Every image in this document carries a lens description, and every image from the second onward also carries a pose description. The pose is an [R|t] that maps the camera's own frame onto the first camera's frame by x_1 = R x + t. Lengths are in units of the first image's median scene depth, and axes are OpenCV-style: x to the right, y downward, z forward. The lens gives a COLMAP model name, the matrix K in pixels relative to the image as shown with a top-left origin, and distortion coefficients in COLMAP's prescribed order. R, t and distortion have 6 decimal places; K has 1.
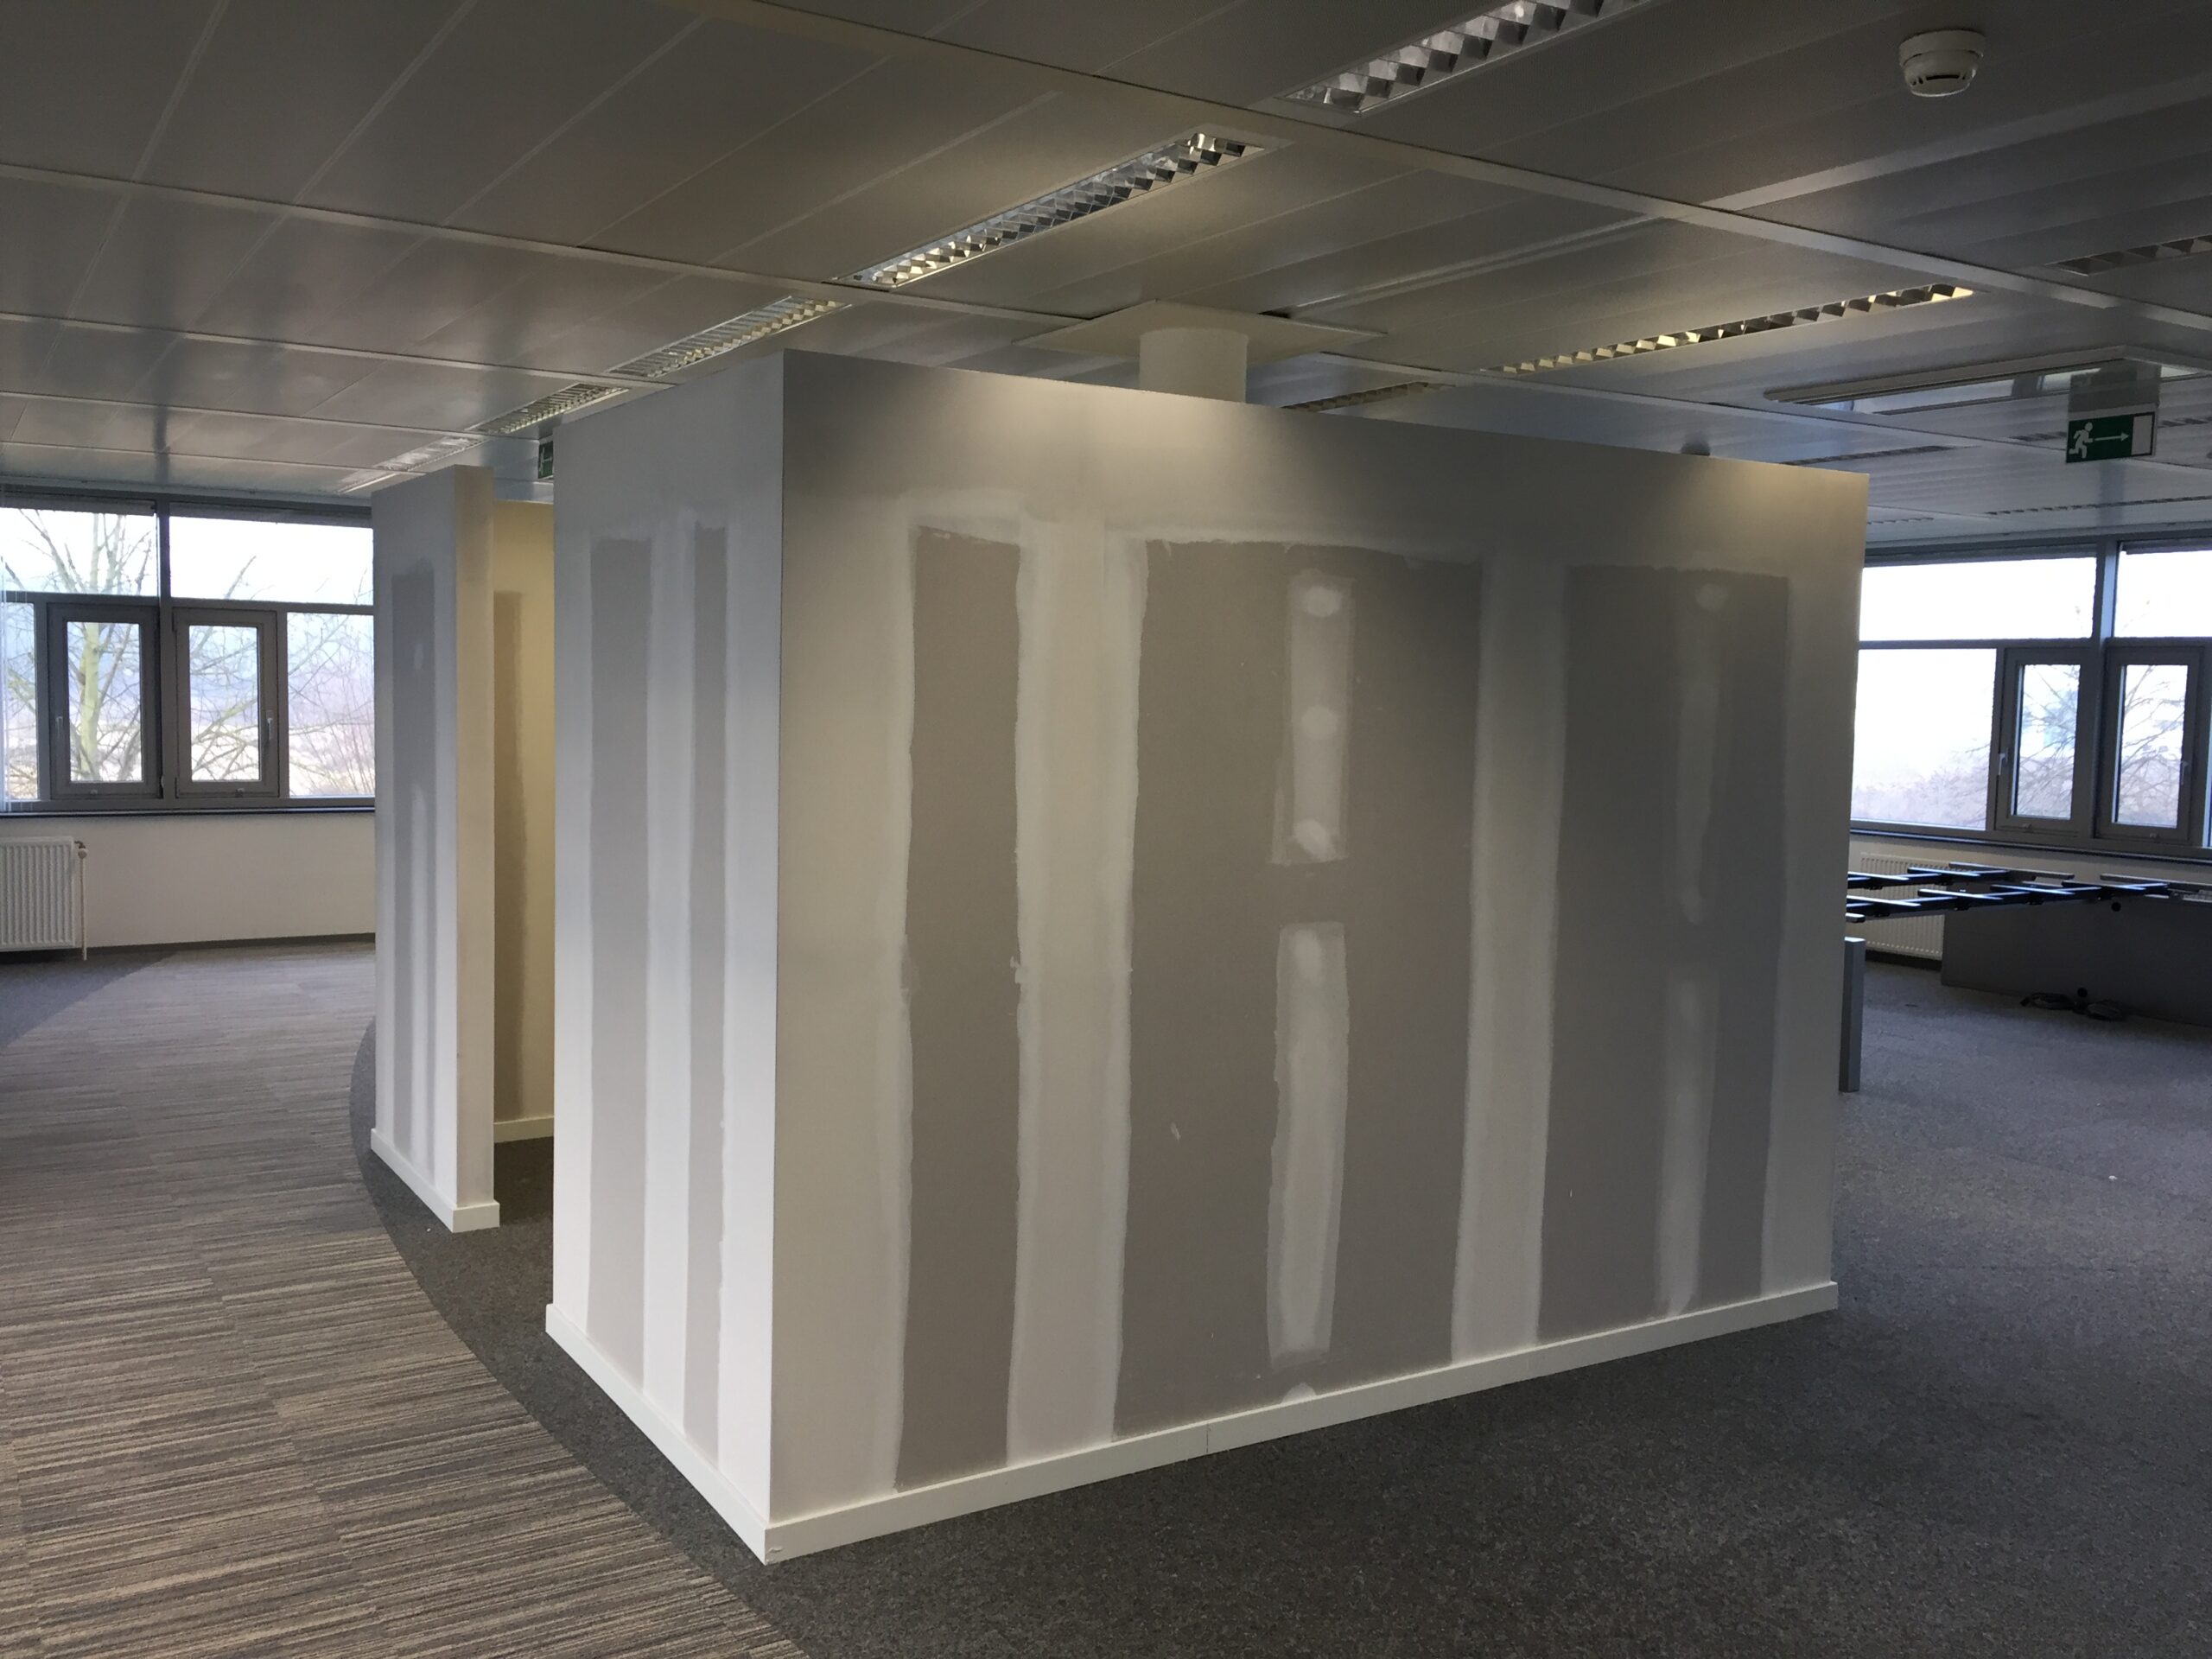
lens RADIAL K [[1874.5, 0, 1106.0], [0, 1874.5, 829.5], [0, 0, 1]] dist [0.073768, -0.086978]
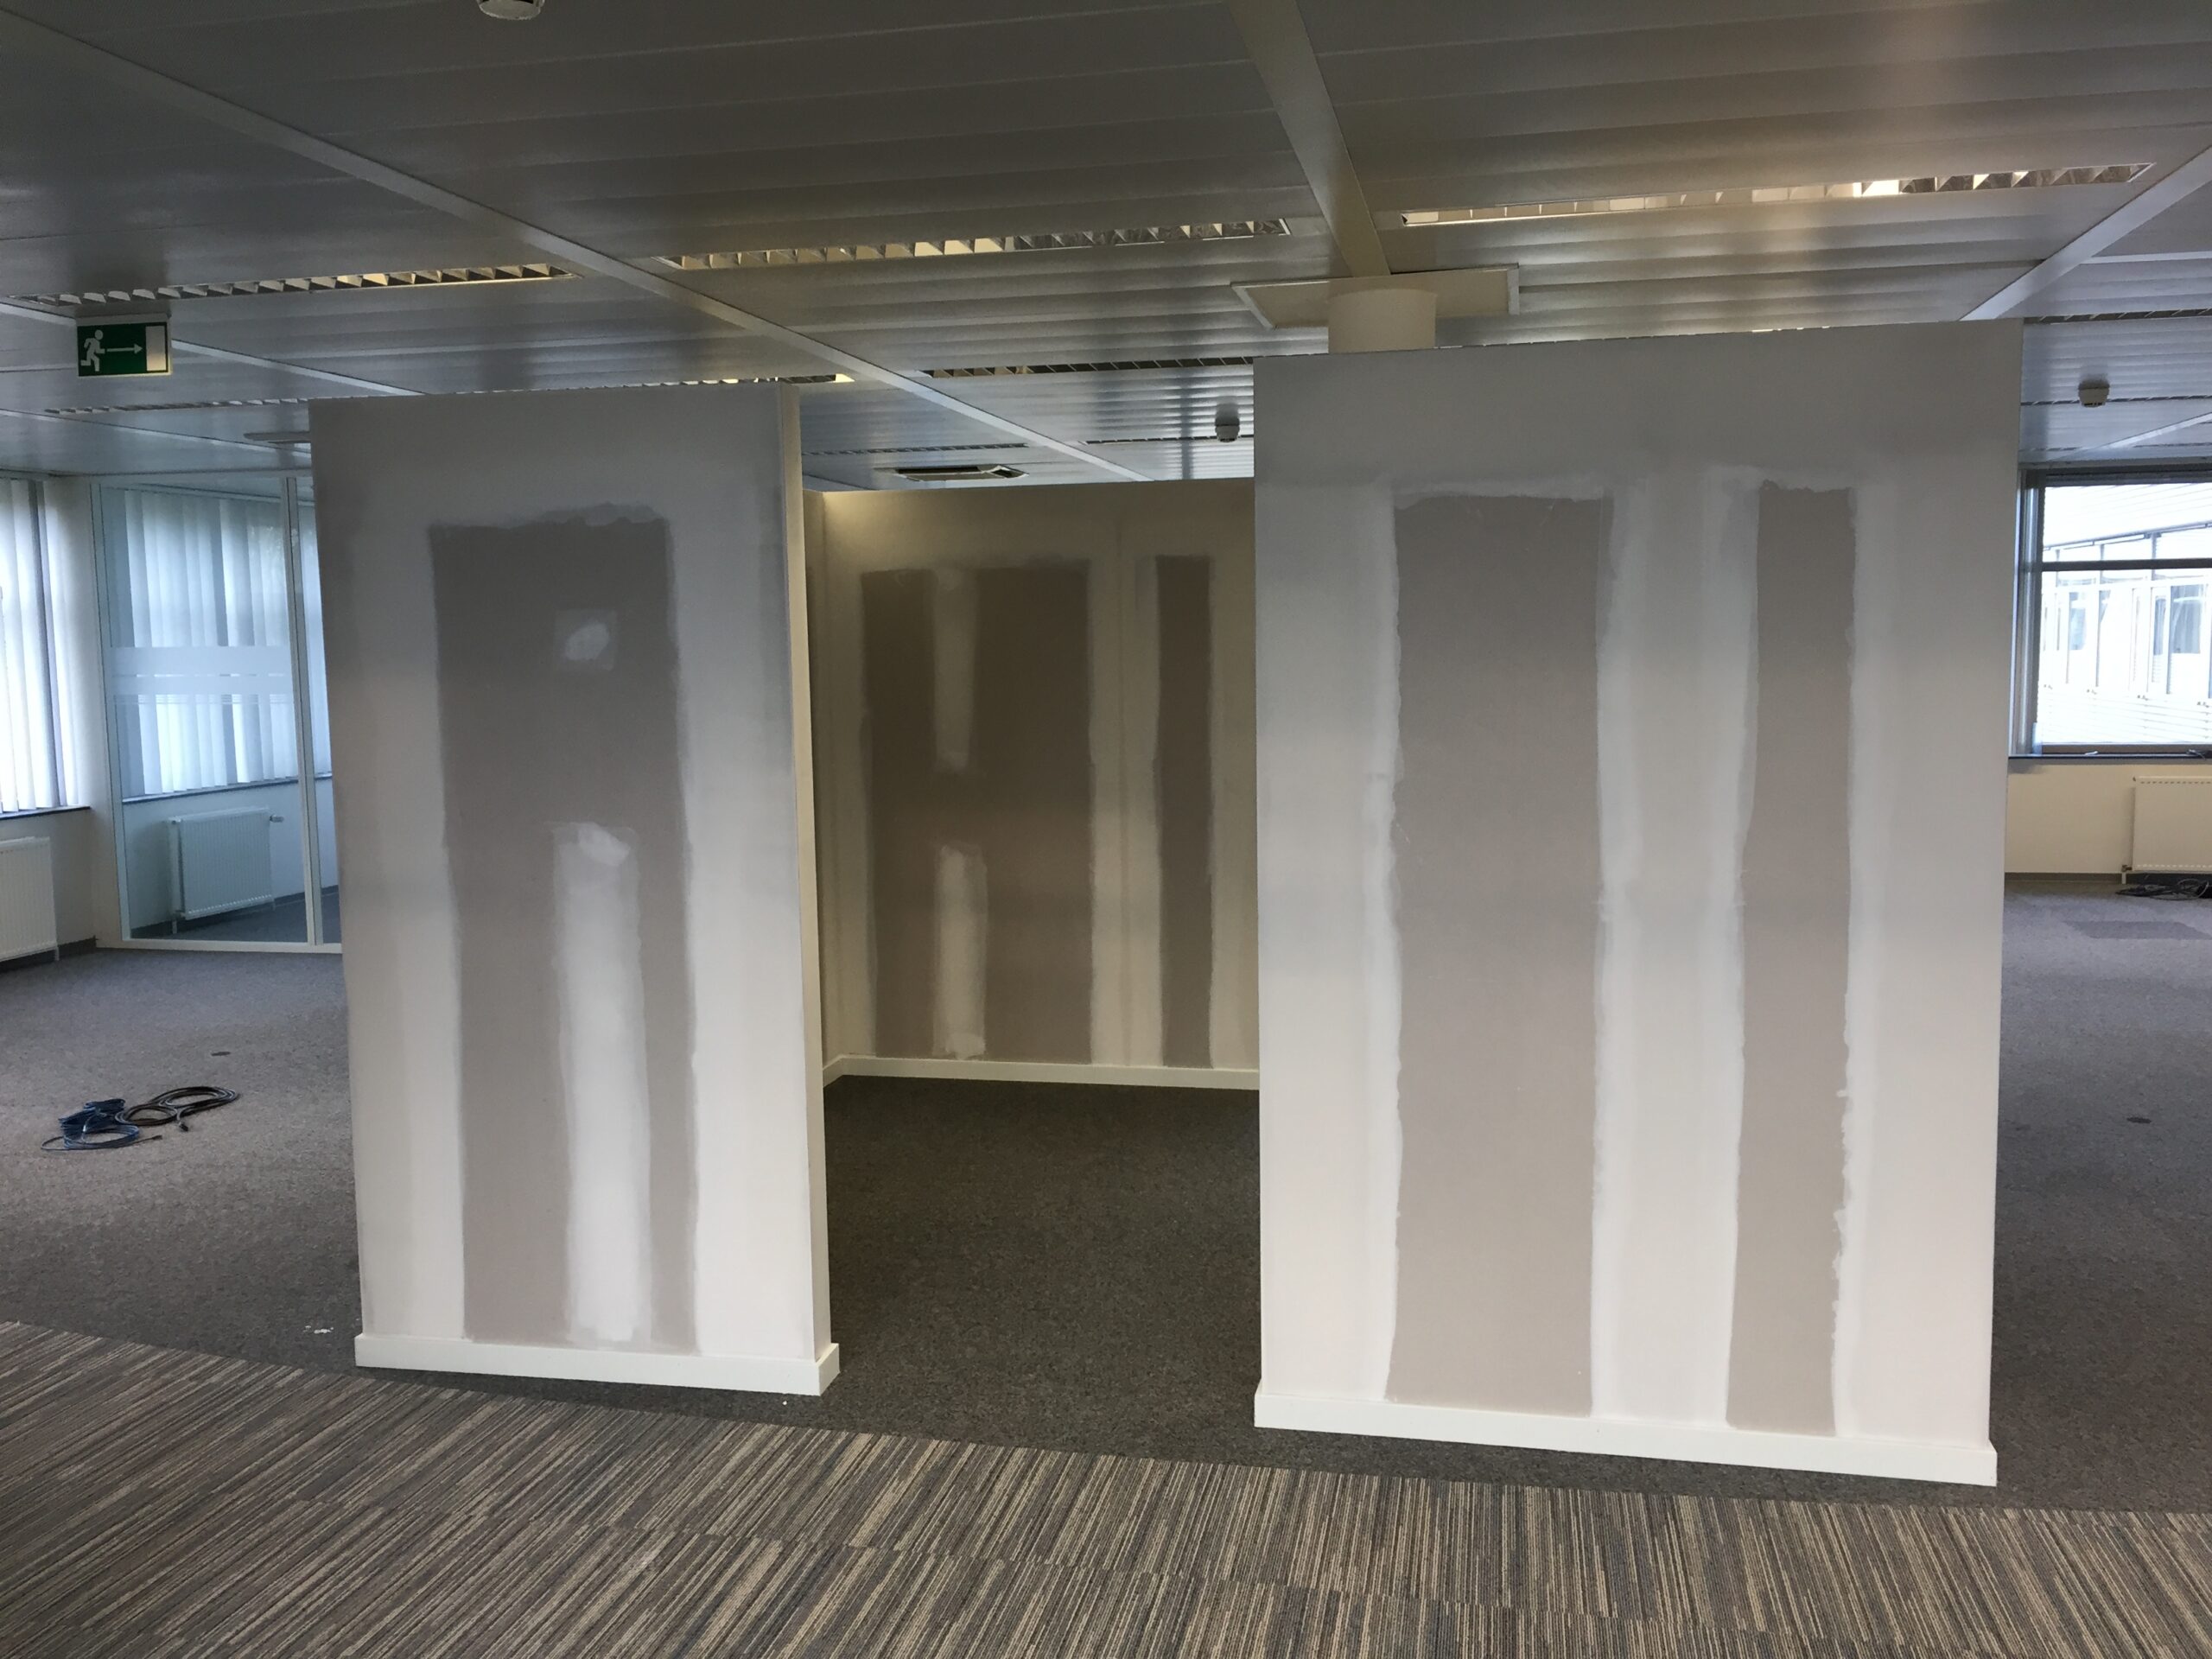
lens RADIAL K [[1874.5, 0, 1106.0], [0, 1874.5, 829.5], [0, 0, 1]] dist [0.073768, -0.086978]
pose [[0.693902, -0.102022, 0.712805, -0.876967], [0.082898, 0.994649, 0.061662, -0.055275], [-0.715282, 0.016302, 0.698646, 0.434665]]
